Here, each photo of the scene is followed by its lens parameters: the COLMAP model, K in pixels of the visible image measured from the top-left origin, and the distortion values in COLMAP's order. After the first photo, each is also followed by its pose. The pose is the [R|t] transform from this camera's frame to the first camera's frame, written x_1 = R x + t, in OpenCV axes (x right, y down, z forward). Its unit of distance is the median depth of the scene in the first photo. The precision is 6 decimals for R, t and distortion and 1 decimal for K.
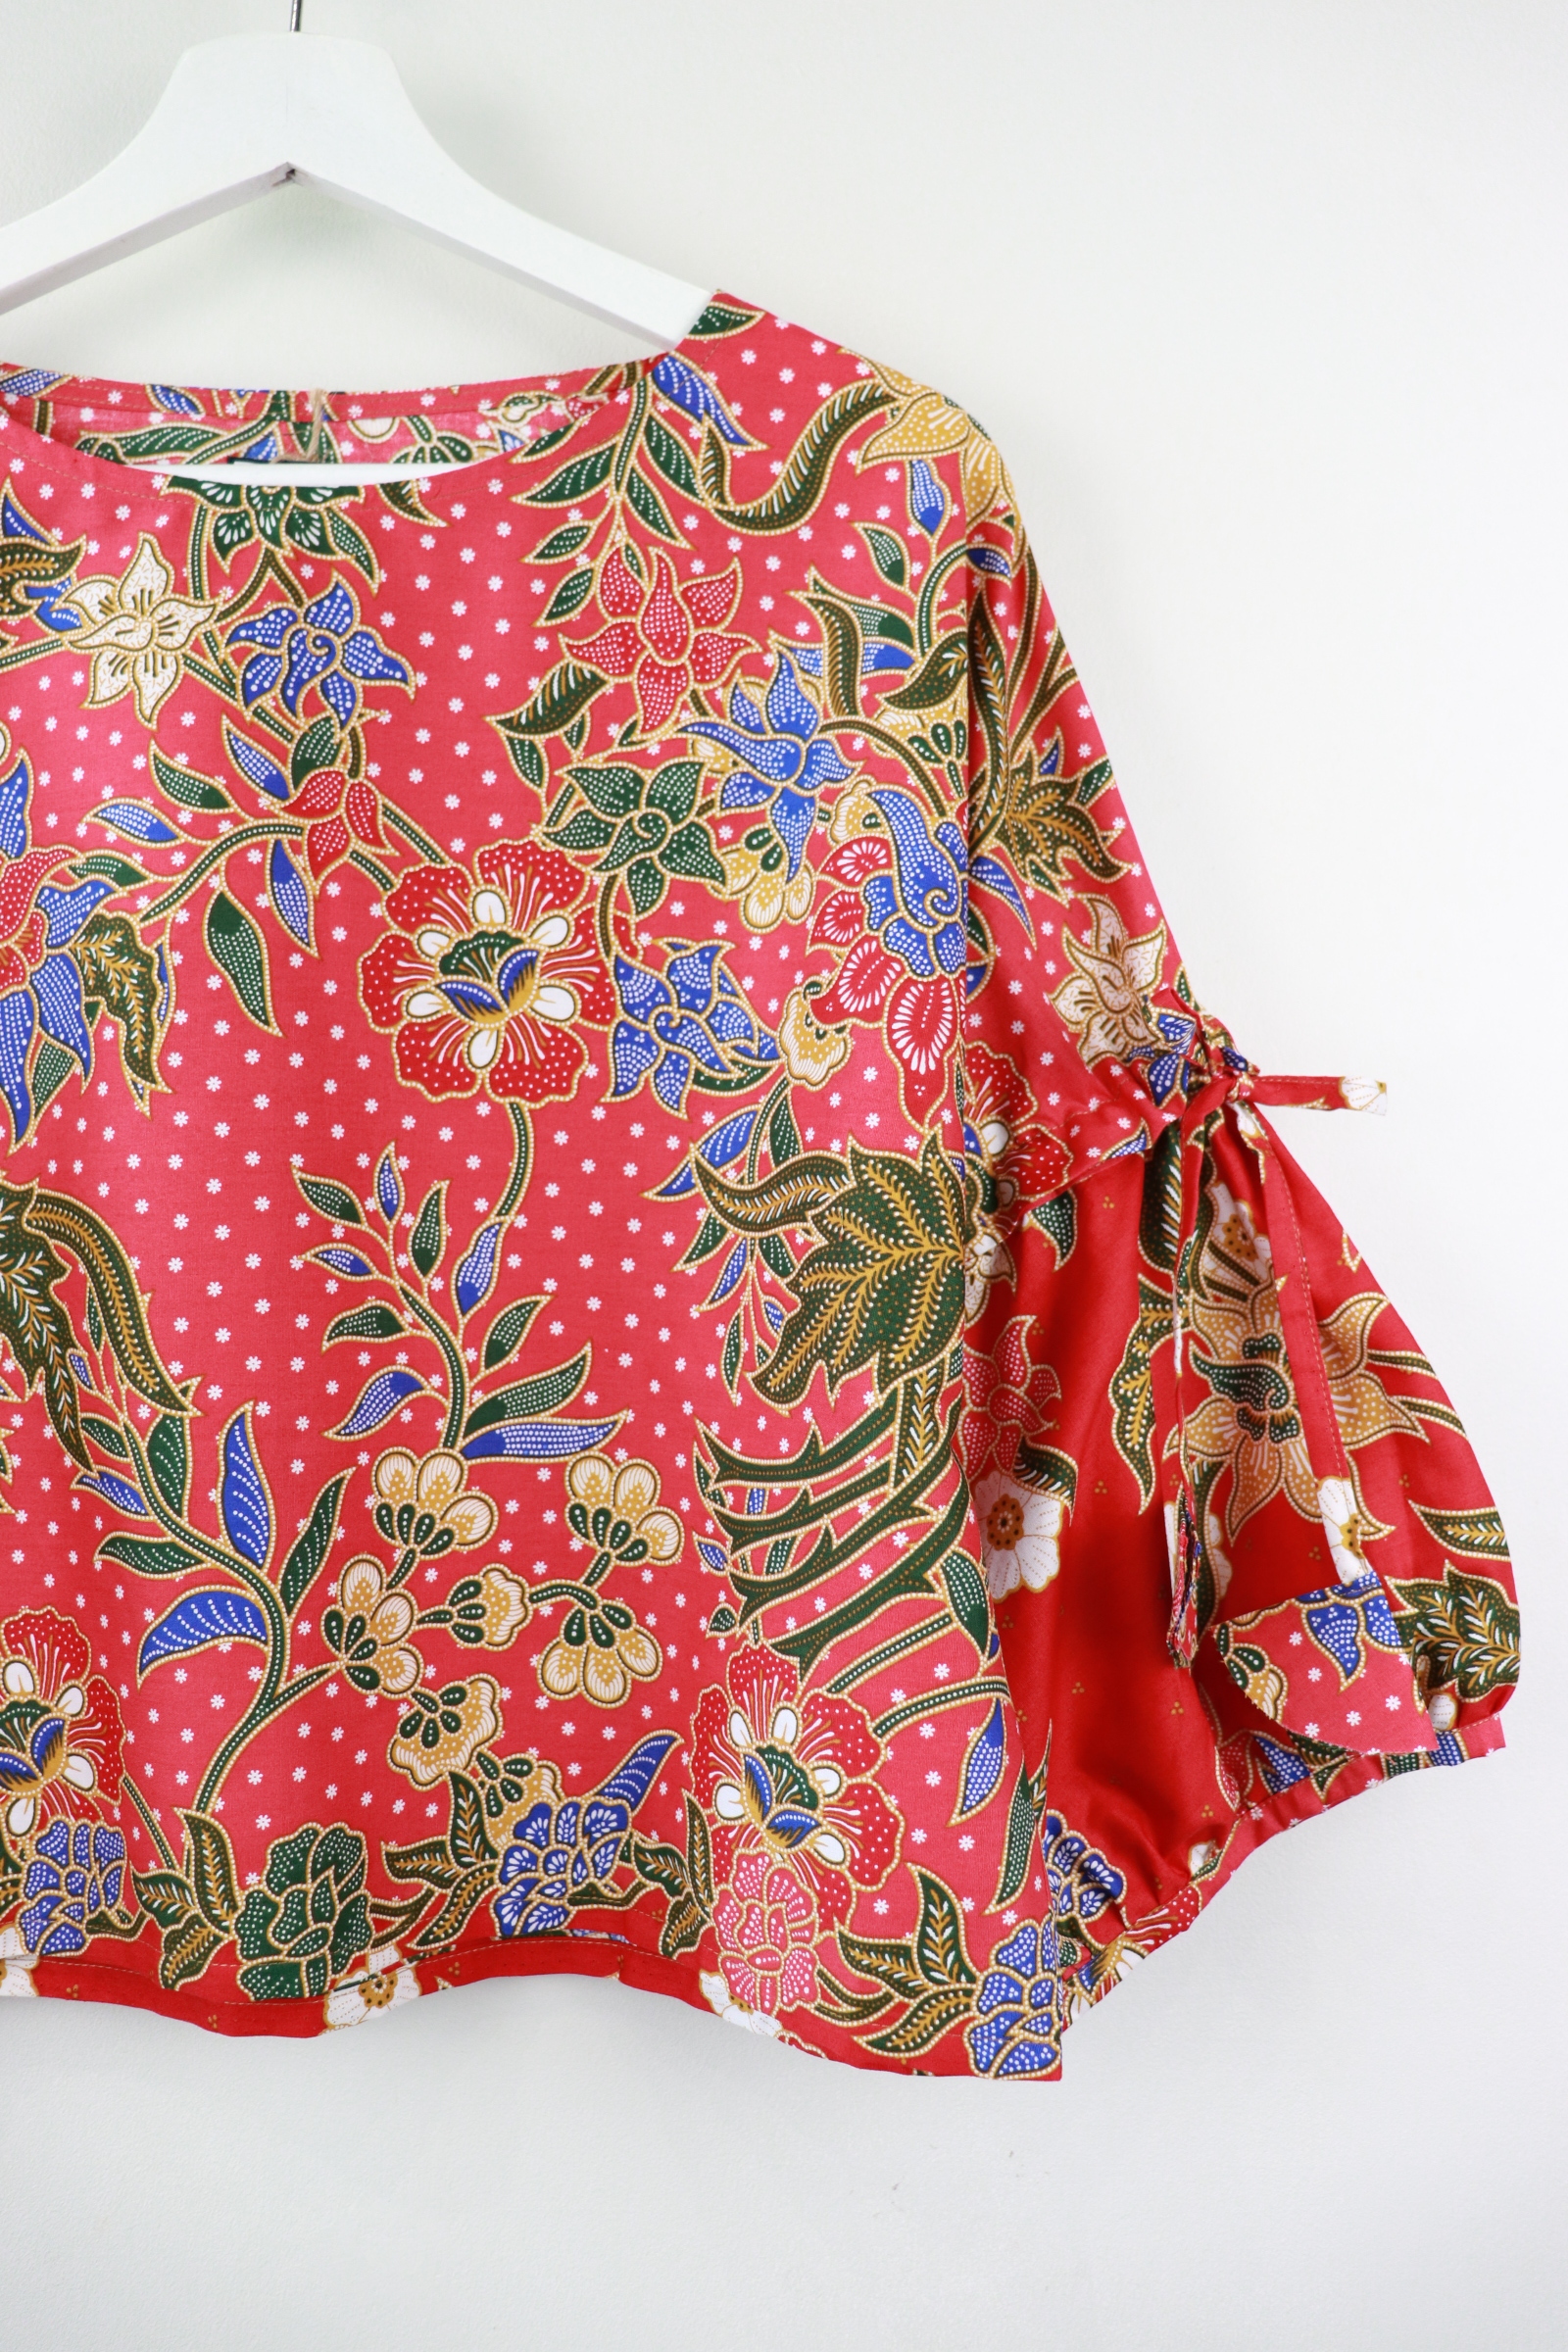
lens RADIAL K [[1918.2, 0, 771.1], [0, 1918.2, 1160.2], [0, 0, 1]] dist [-0.191293, 0.173820]
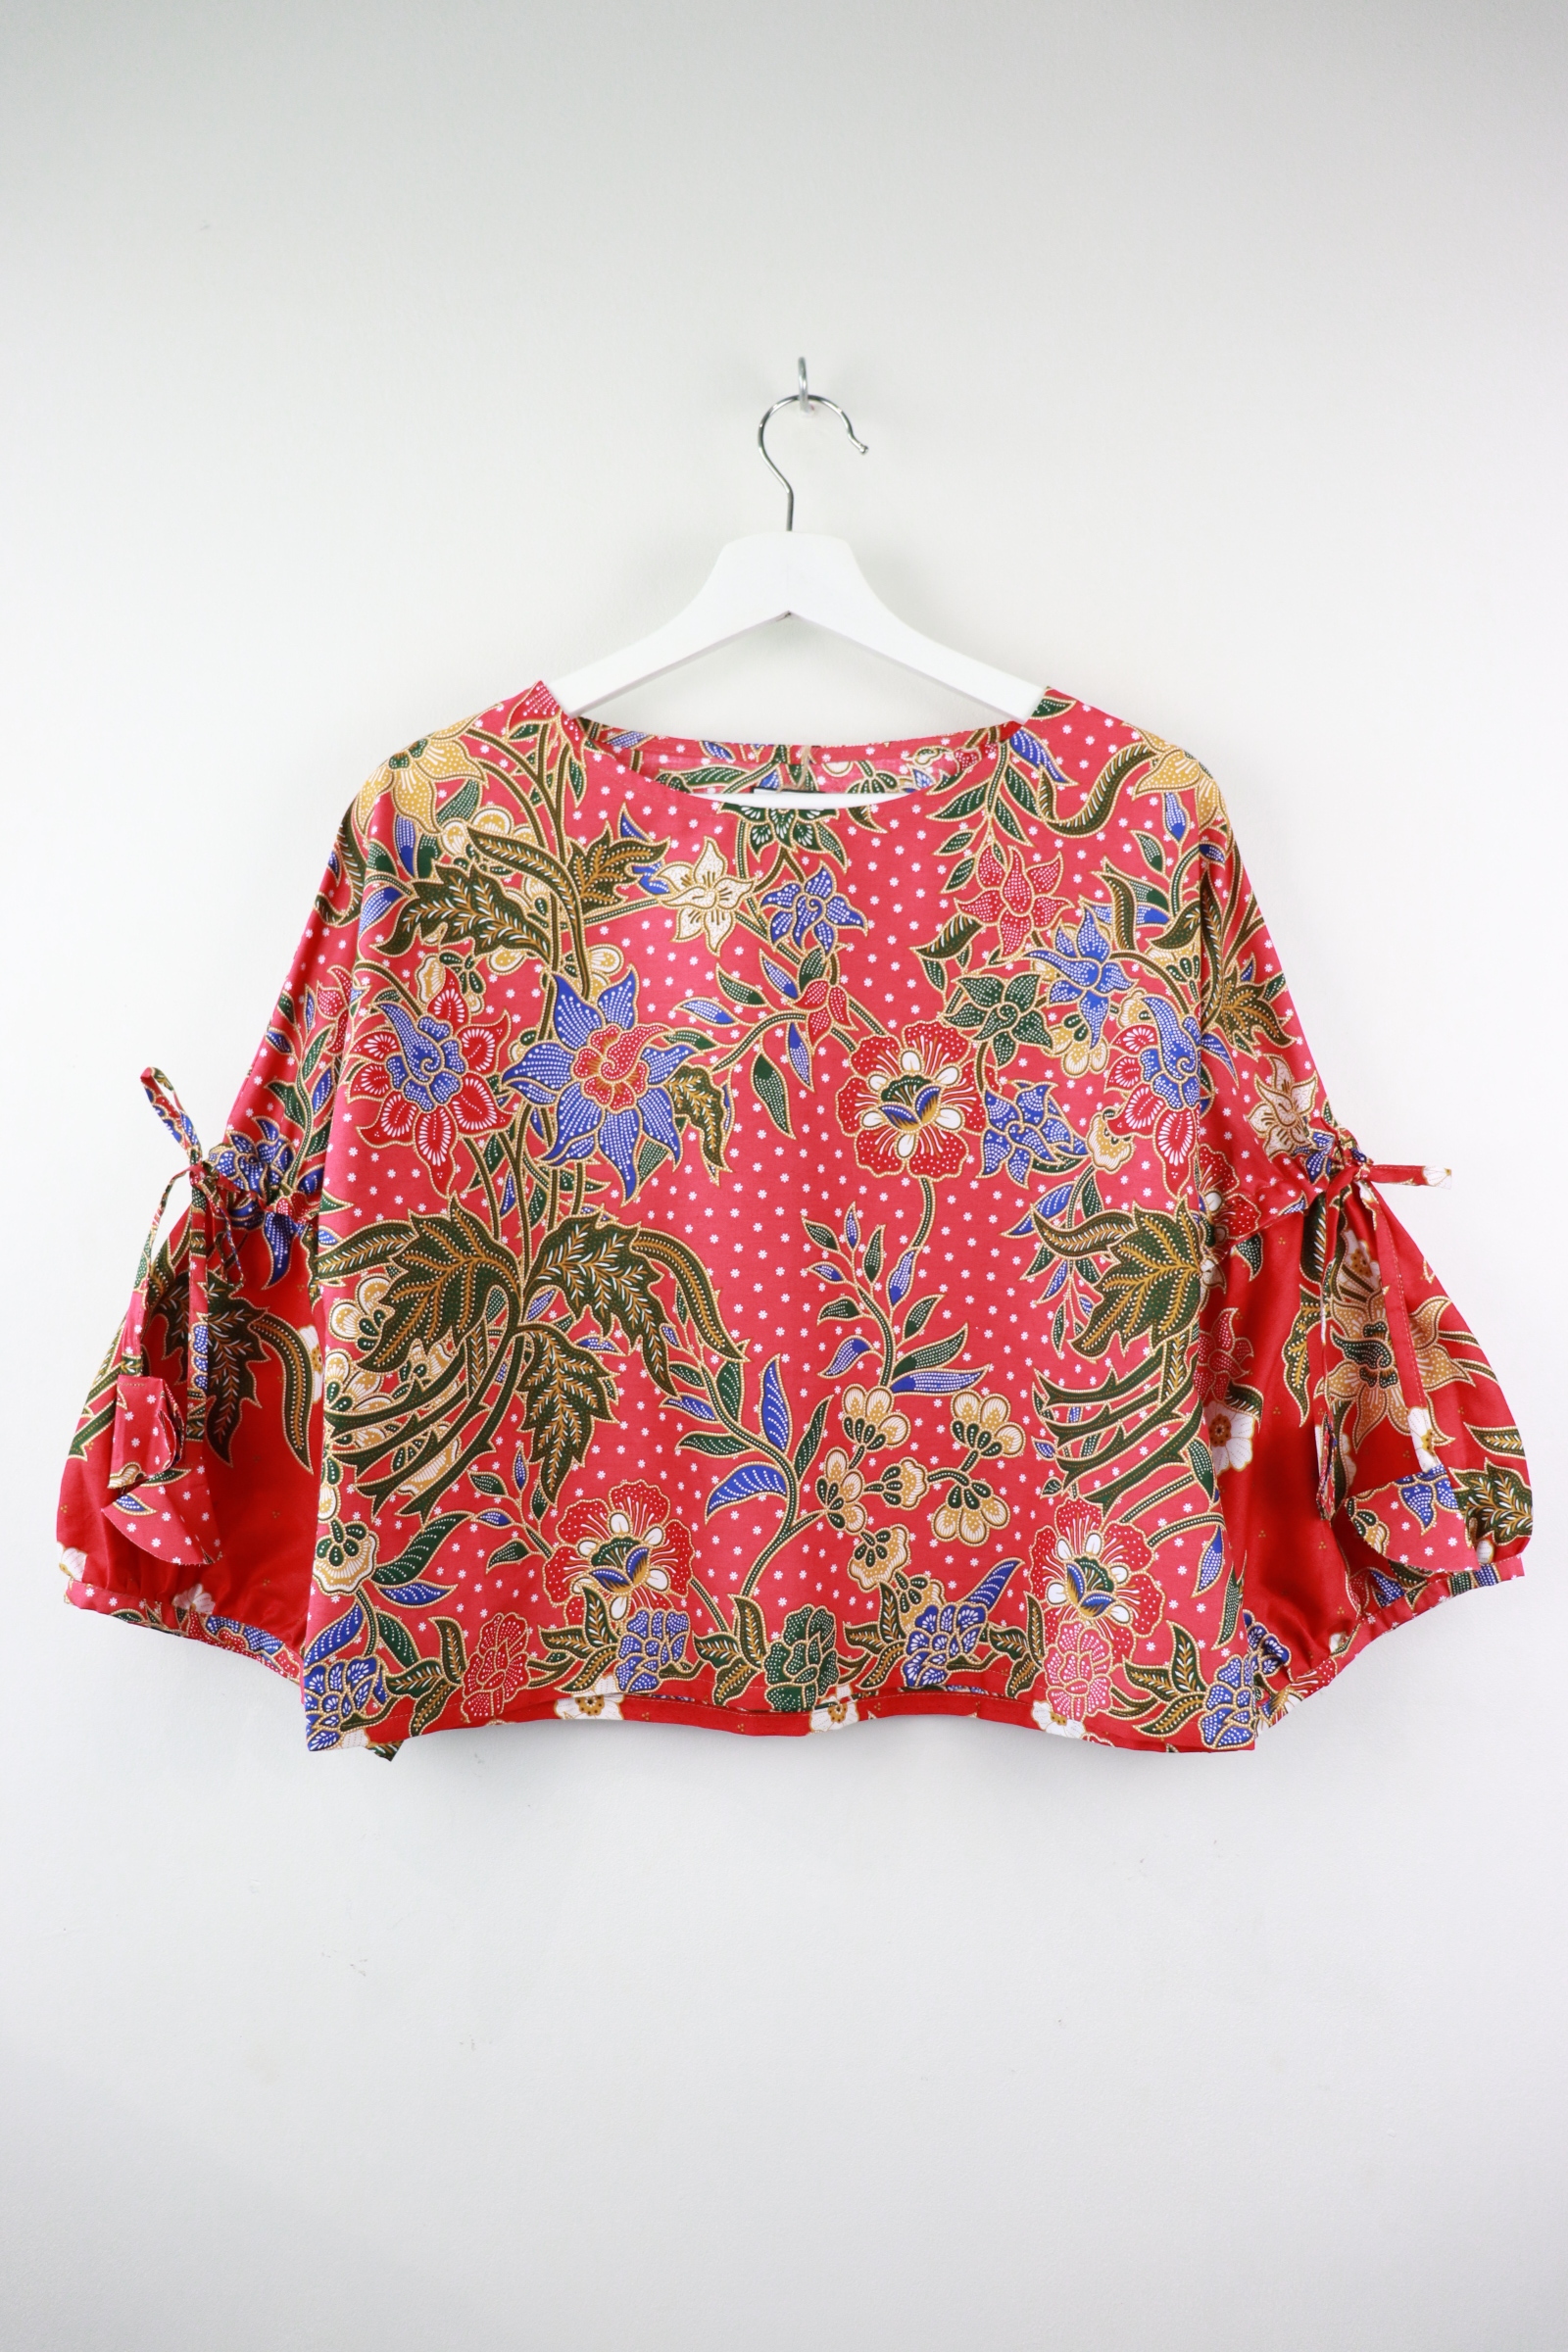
lens RADIAL K [[1918.2, 0, 771.1], [0, 1918.2, 1160.2], [0, 0, 1]] dist [-0.191293, 0.173820]
pose [[0.997262, 0.006371, -0.073678, -0.150026], [-0.007837, 0.999776, -0.019637, -0.012495], [0.073536, 0.020160, 0.997089, -0.699384]]
